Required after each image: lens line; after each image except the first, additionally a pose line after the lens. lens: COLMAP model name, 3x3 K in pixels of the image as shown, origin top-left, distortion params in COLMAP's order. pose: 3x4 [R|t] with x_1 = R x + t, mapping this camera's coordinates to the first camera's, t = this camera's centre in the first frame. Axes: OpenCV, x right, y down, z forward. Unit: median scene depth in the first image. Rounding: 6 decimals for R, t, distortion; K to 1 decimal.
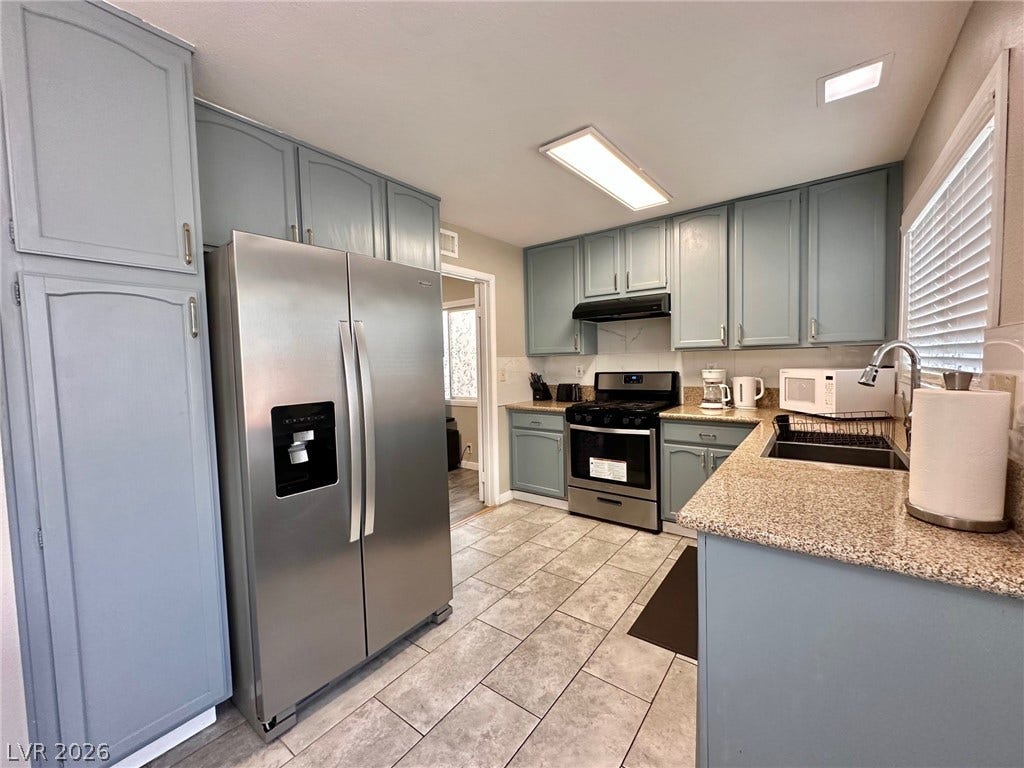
lens RADIAL K [[410.1, 0, 511.2], [0, 410.1, 382.5], [0, 0, 1]] dist [-0.007331, 0.000322]
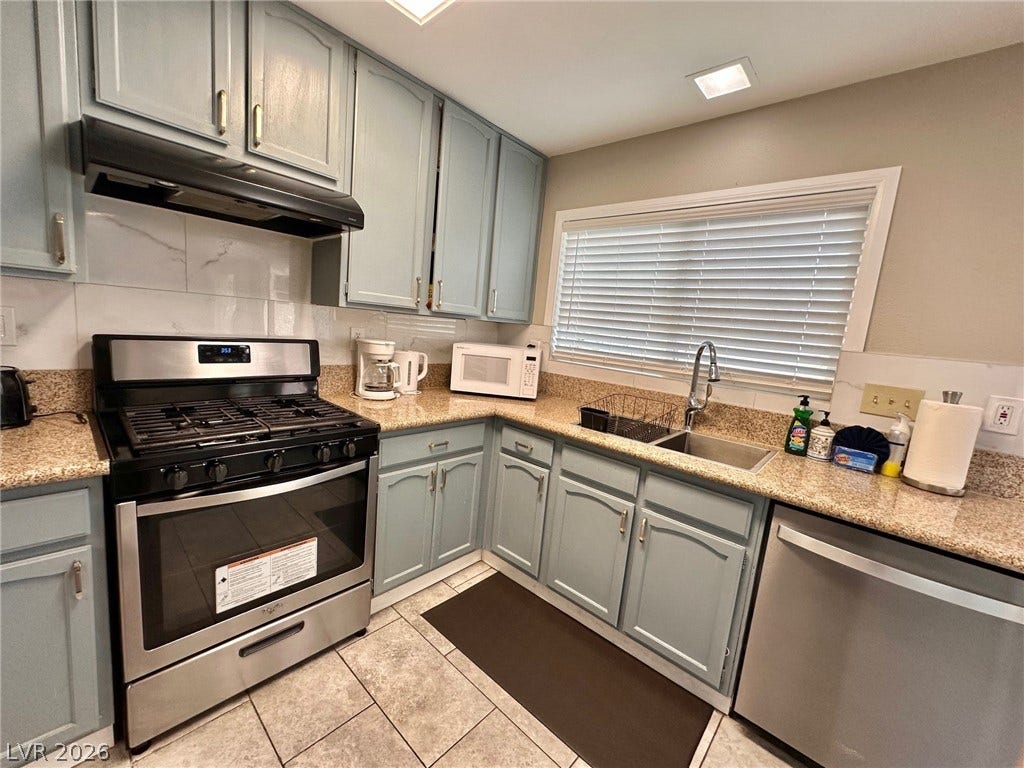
lens RADIAL K [[410.1, 0, 511.2], [0, 410.1, 382.5], [0, 0, 1]] dist [-0.007331, 0.000322]
pose [[0.082342, -0.106522, 0.990895, -0.143913], [-0.042686, 0.992982, 0.110294, -0.043610], [-0.995690, -0.051379, 0.077217, 0.707120]]
